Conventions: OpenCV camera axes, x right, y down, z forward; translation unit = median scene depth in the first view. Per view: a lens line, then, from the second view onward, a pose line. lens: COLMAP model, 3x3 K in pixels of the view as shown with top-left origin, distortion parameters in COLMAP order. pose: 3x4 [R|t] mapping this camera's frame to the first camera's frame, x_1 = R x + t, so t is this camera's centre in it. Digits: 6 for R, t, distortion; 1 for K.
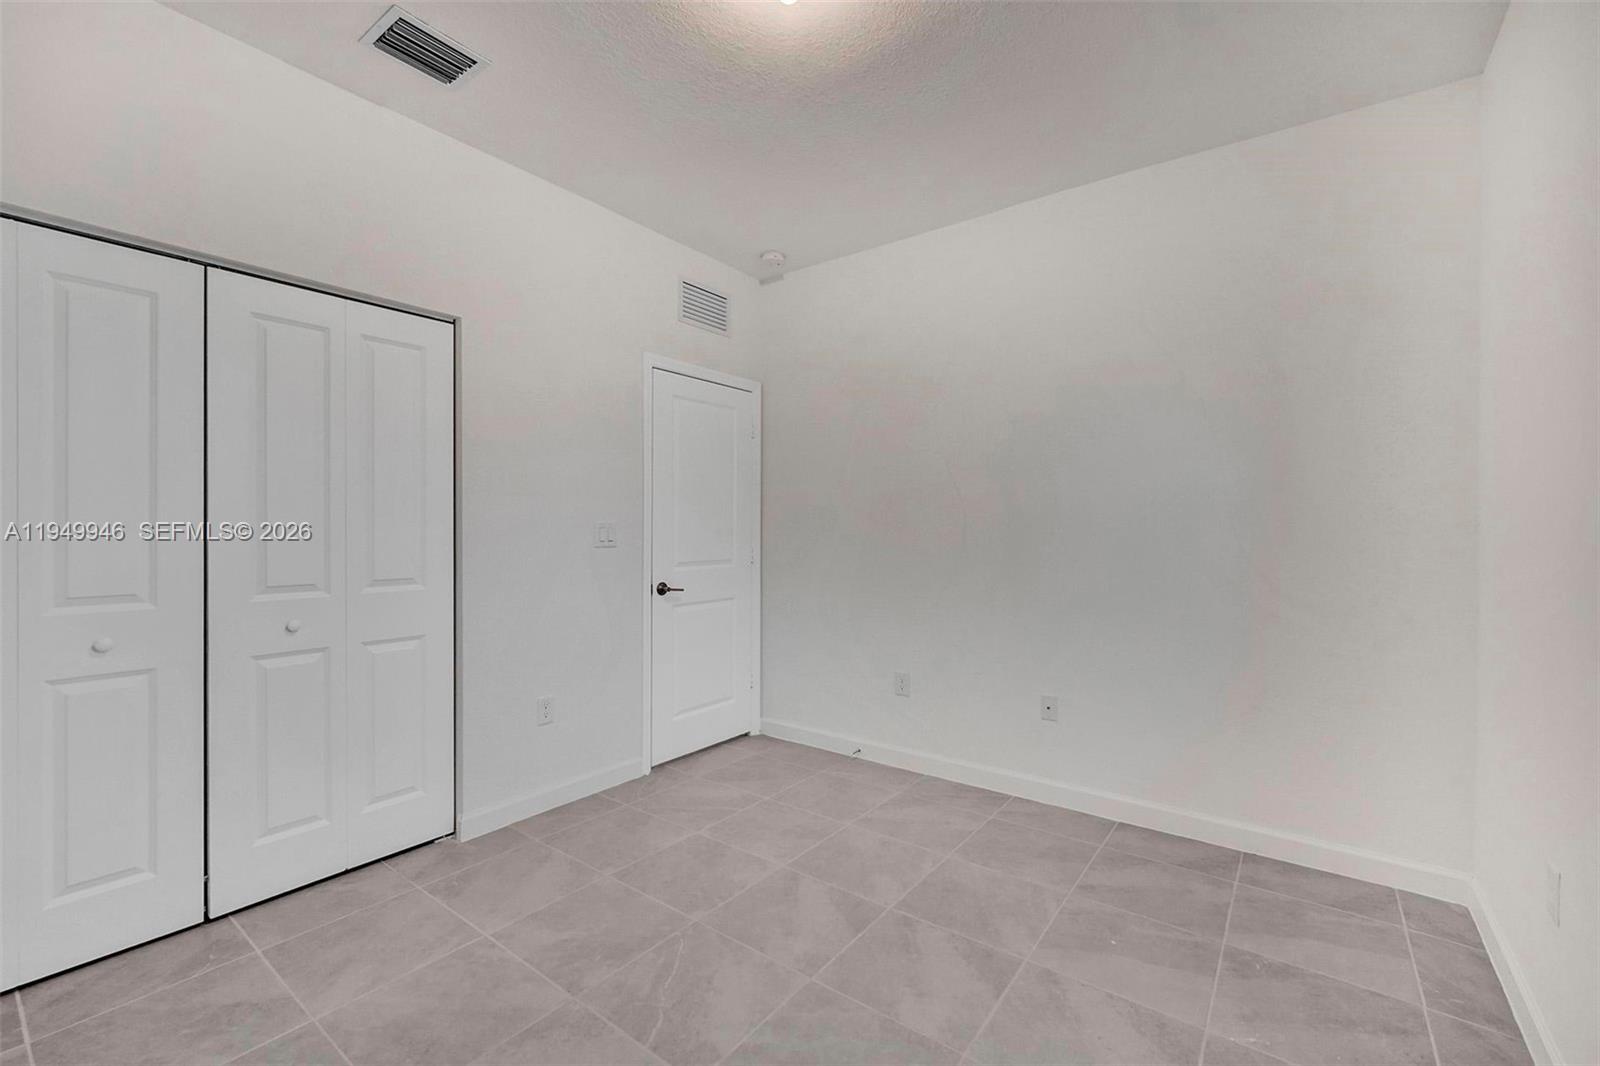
lens RADIAL K [[672.6, 0, 804.6], [0, 672.6, 527.4], [0, 0, 1]] dist [-0.000727, -0.000009]
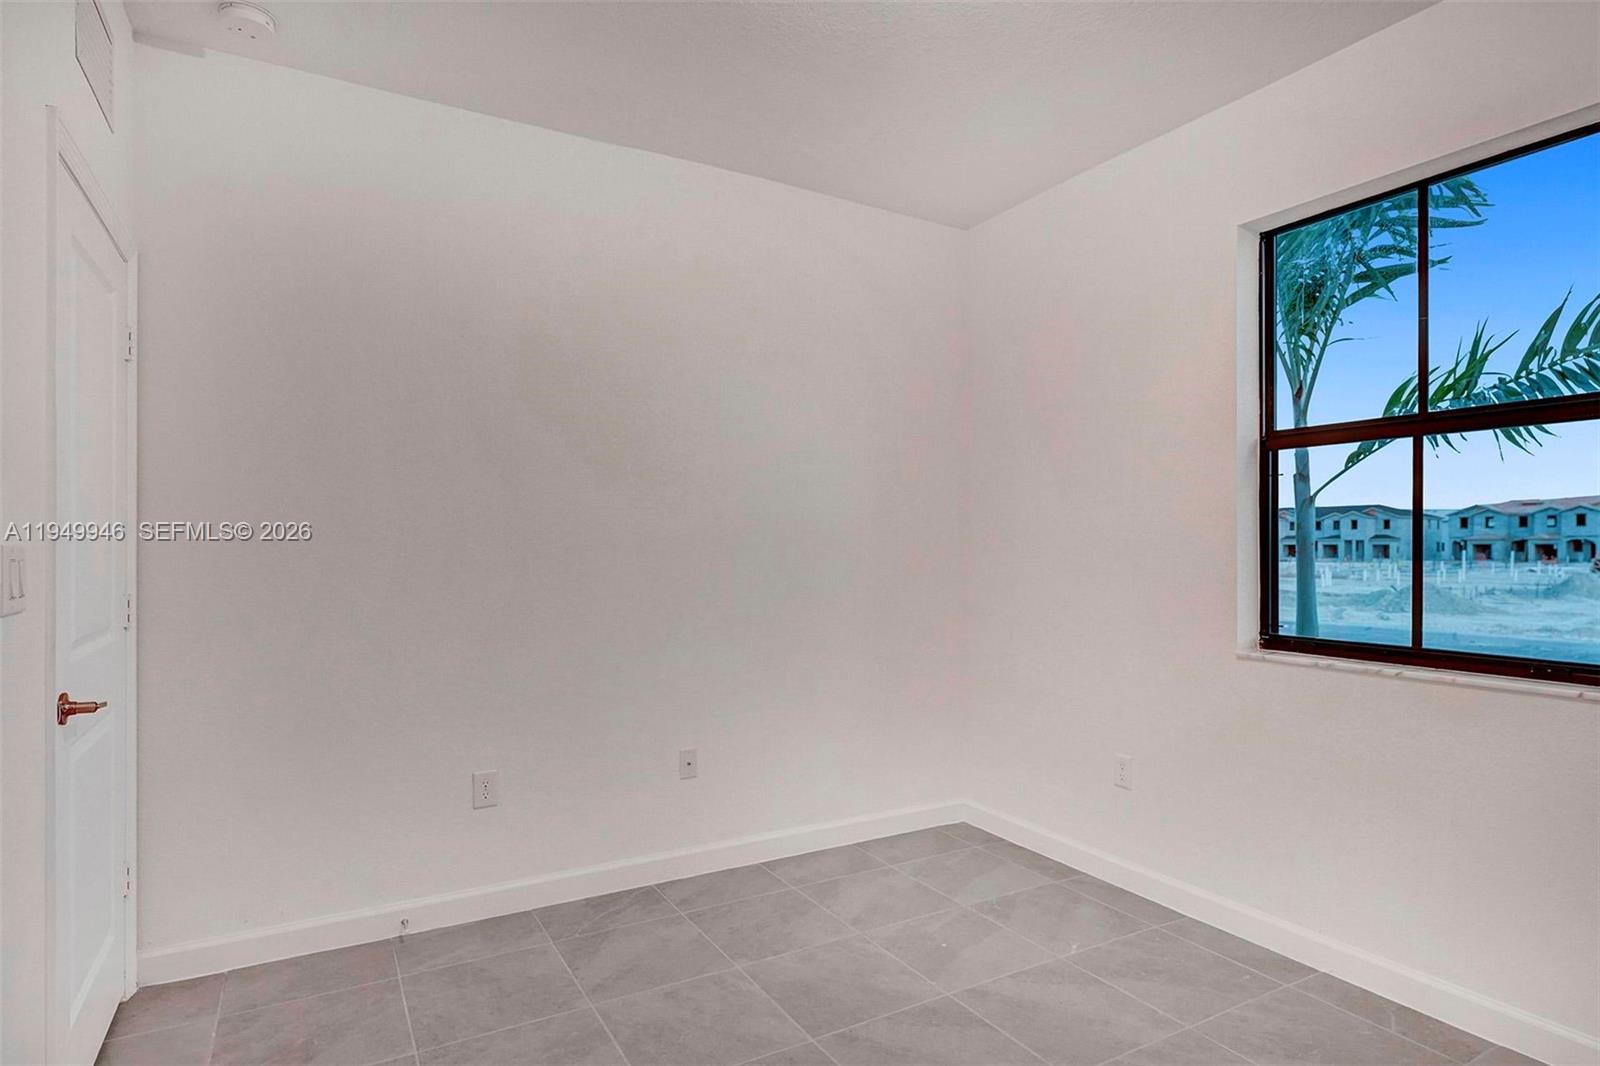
lens RADIAL K [[851.8, 0, 795.2], [0, 851.8, 540.4], [0, 0, 1]] dist [-0.001238, 0.000235]
pose [[0.398264, 0.005170, 0.917256, -0.615589], [-0.003265, 0.999986, -0.004218, -0.010582], [-0.917265, -0.001315, 0.398275, 0.481964]]
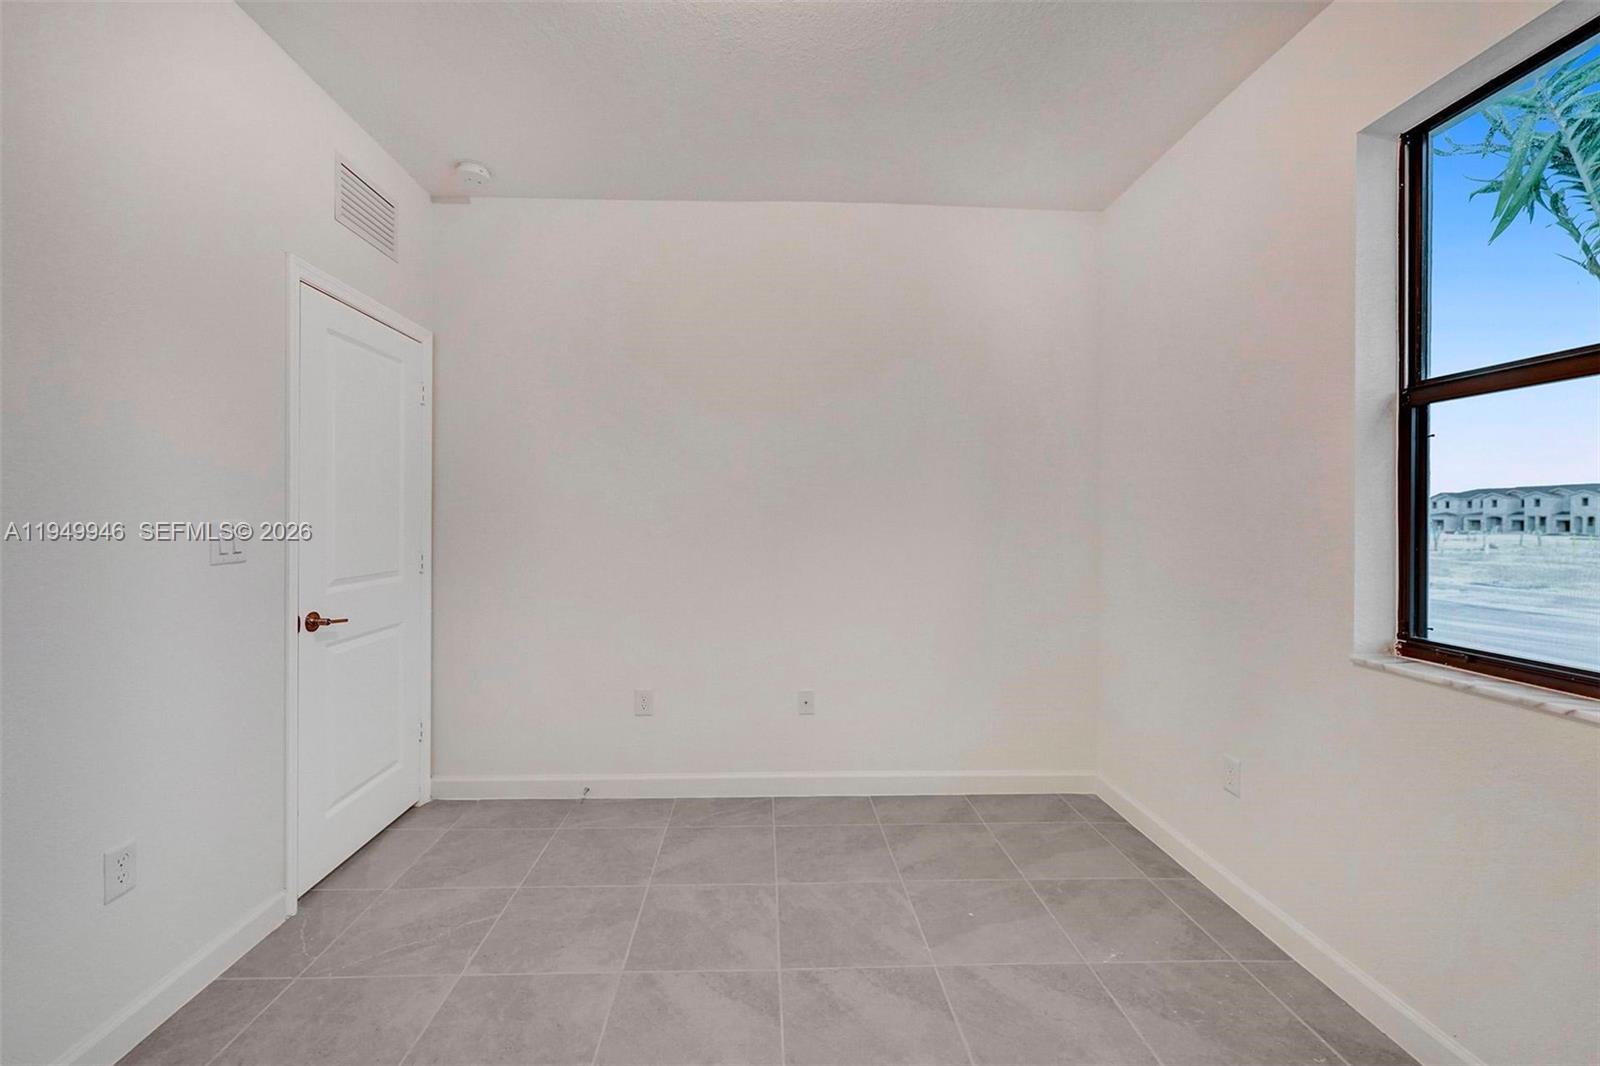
lens RADIAL K [[655.8, 0, 789.8], [0, 655.8, 516.6], [0, 0, 1]] dist [-0.001051, 0.000057]
pose [[0.777288, 0.003312, 0.629136, -0.308182], [-0.004875, 0.999988, 0.000758, -0.016994], [-0.629126, -0.003657, 0.777295, 0.257893]]
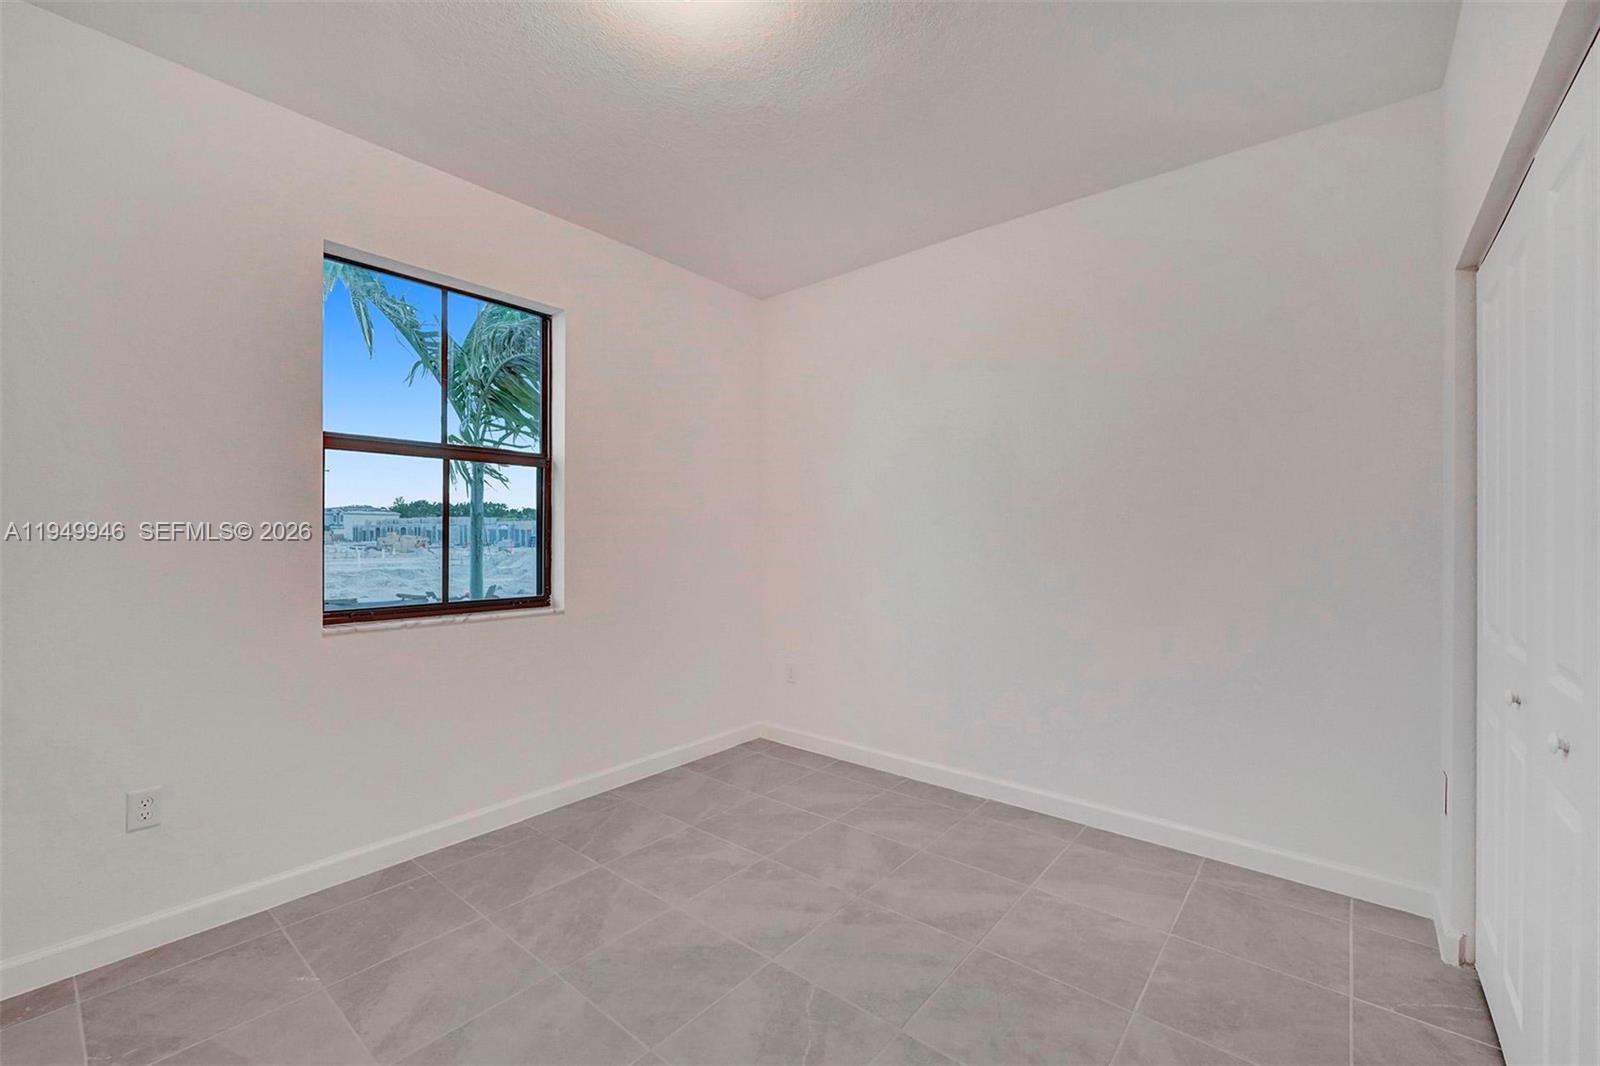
lens RADIAL K [[648.1, 0, 806.2], [0, 648.1, 537.7], [0, 0, 1]] dist [0.000990, 0.000293]
pose [[-0.998572, -0.006050, 0.053082, -0.154437], [-0.006084, 0.999981, -0.000490, -0.007333], [-0.053079, -0.000812, -0.998590, 1.196195]]
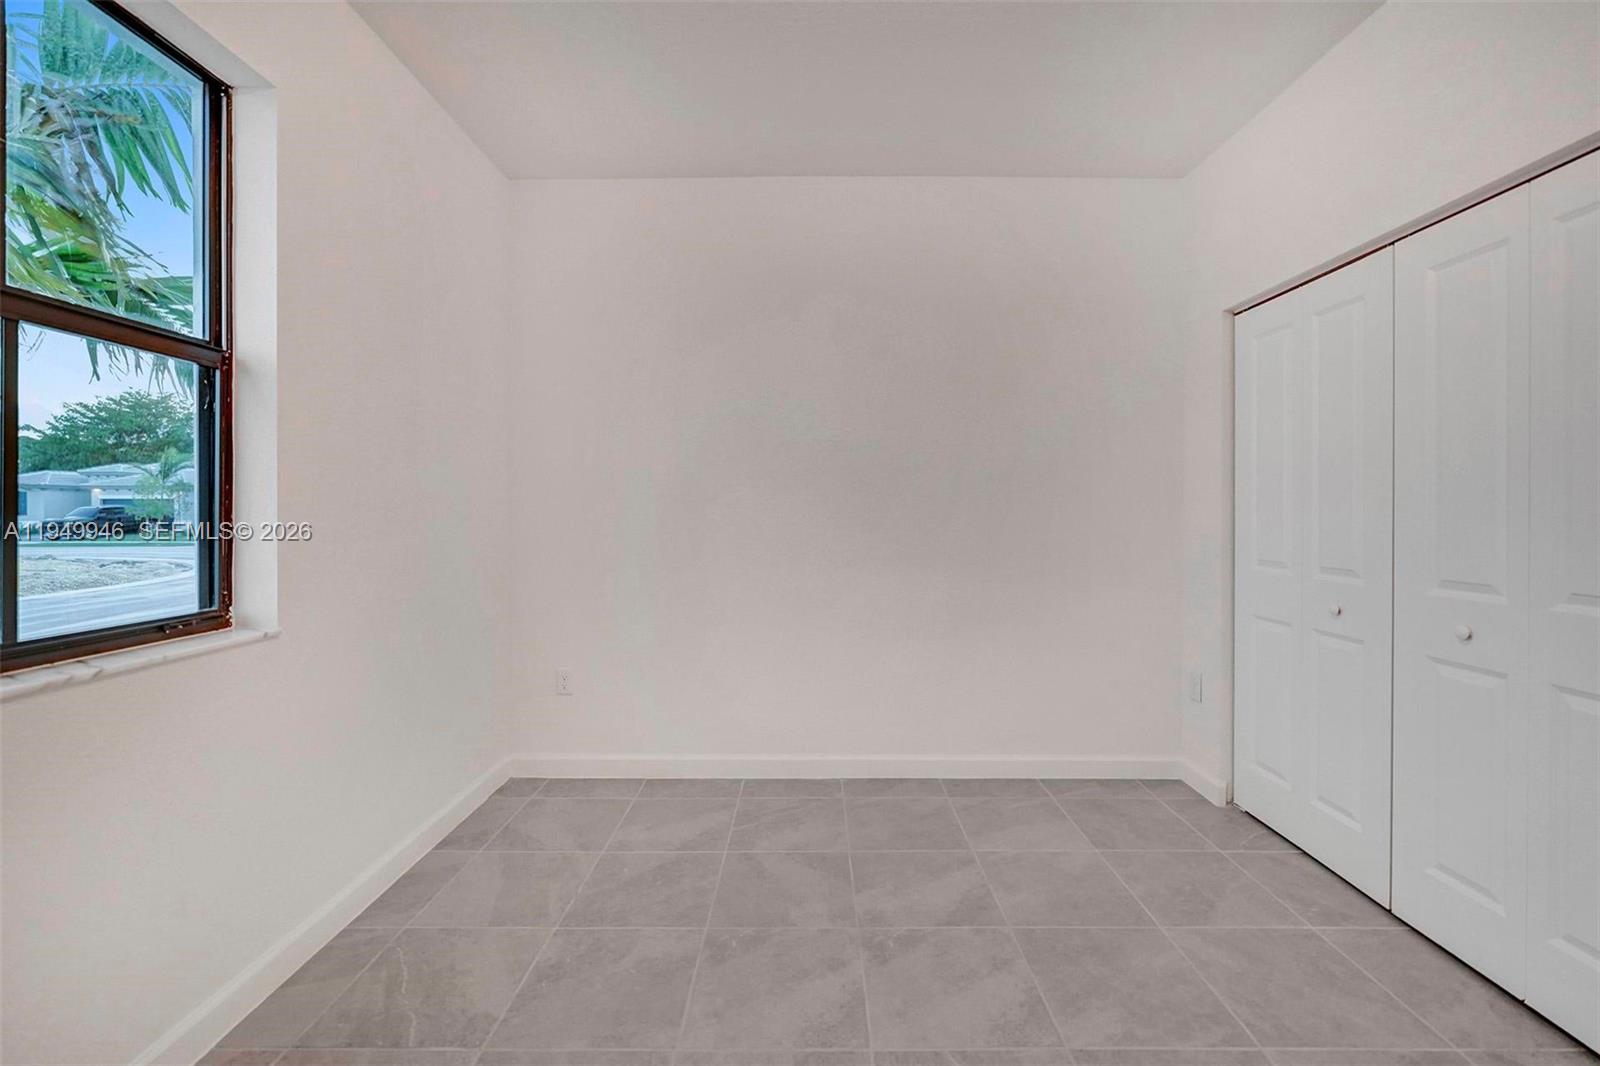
lens RADIAL K [[665.7, 0, 801.0], [0, 665.7, 515.9], [0, 0, 1]] dist [-0.000365, 0.000193]
pose [[-0.810833, -0.000730, -0.585277, 0.269658], [-0.002440, 0.999995, 0.002133, 0.006733], [0.585272, 0.003158, -0.810831, 0.919001]]
